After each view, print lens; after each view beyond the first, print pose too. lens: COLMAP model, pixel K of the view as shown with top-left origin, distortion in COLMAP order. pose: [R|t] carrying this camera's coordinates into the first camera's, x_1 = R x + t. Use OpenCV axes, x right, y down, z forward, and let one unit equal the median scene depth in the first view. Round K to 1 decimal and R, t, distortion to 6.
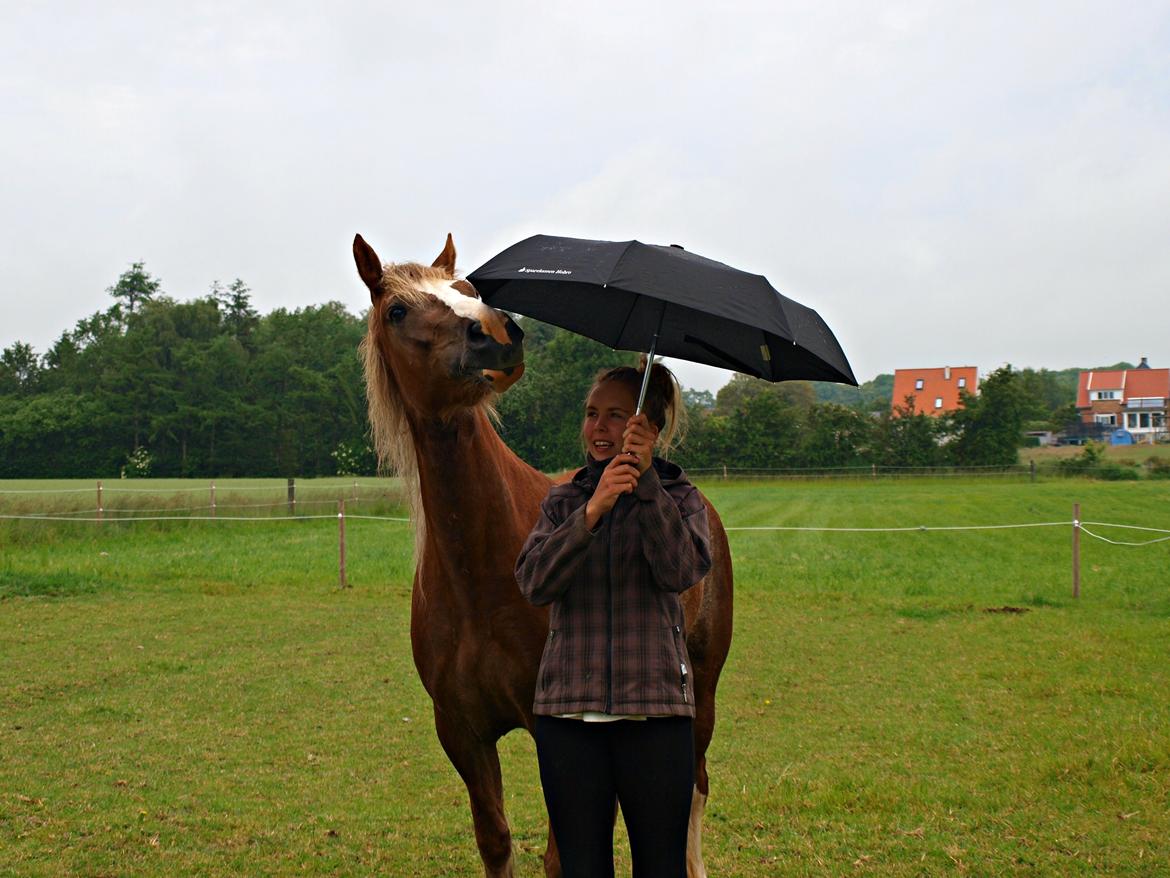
lens RADIAL K [[4116.0, 0, 585.0], [0, 4116.0, 439.0], [0, 0, 1]] dist [0.055985, 0.377978]
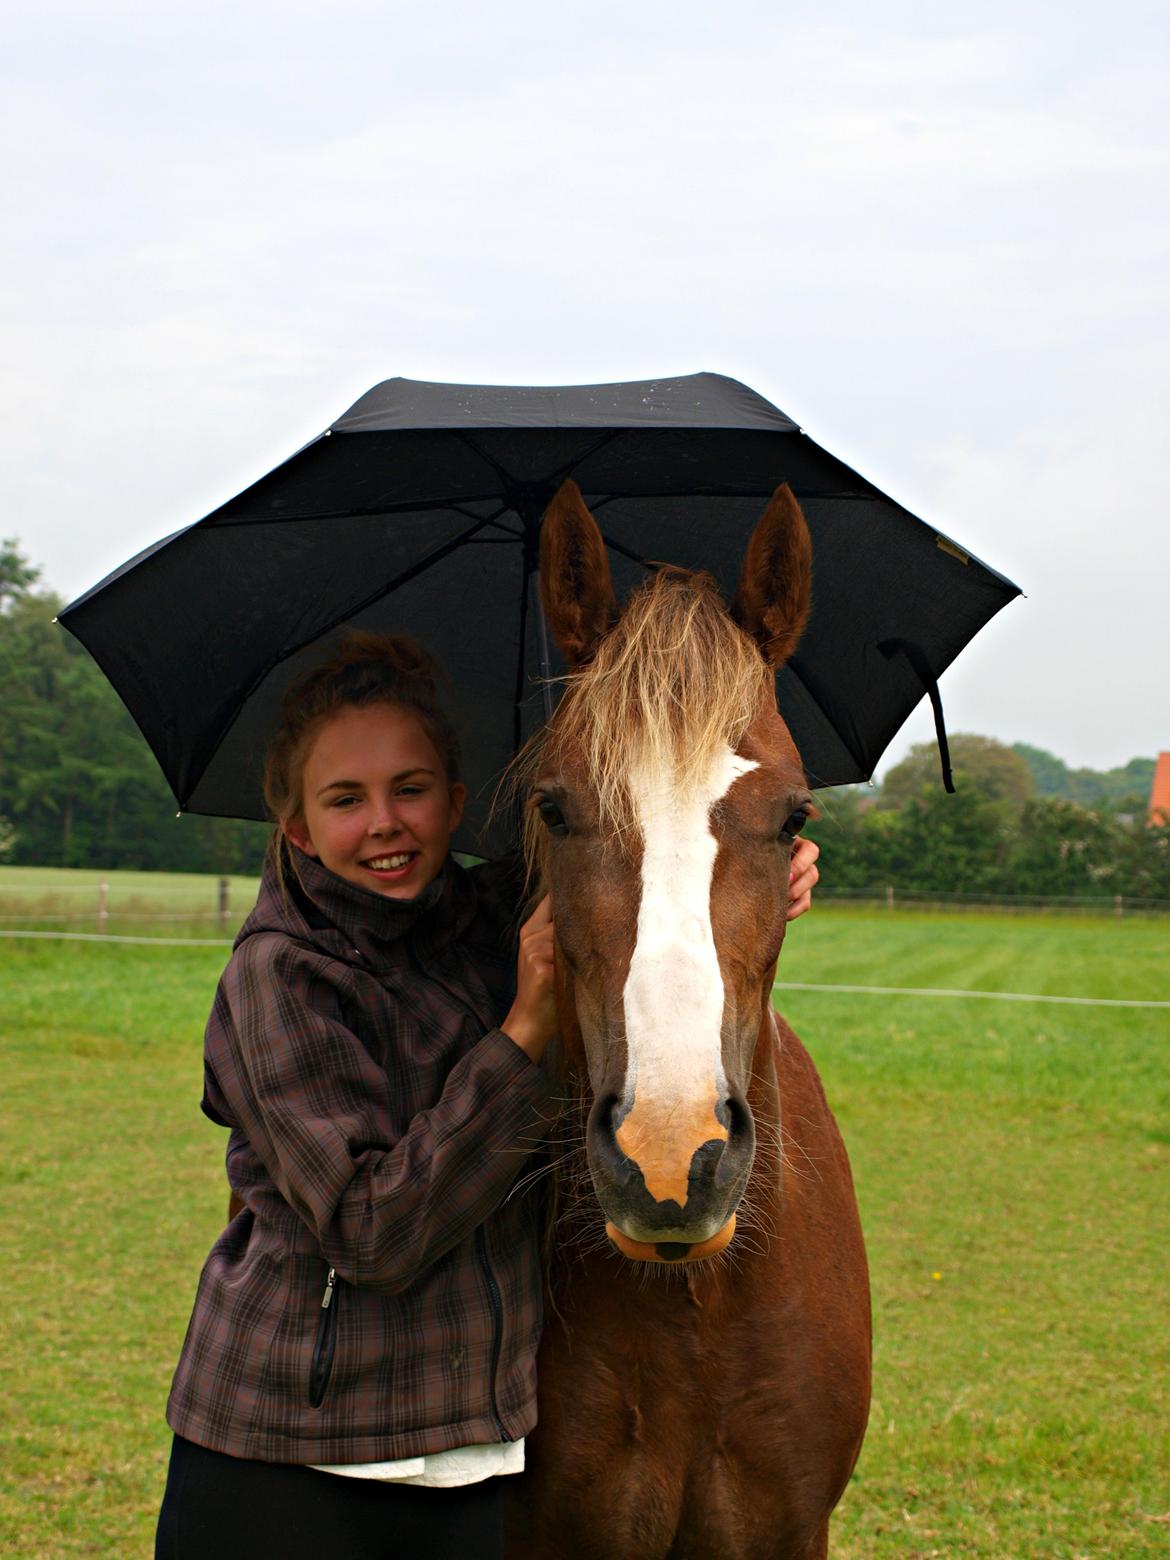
lens RADIAL K [[5488.1, 0, 585.0], [0, 5488.1, 780.0], [0, 0, 1]] dist [0.055985, 0.377978]
pose [[0.998721, 0.043593, -0.025595, 0.008065], [-0.043640, 0.999046, -0.001283, -0.008114], [0.025515, 0.002399, 0.999672, 0.144790]]
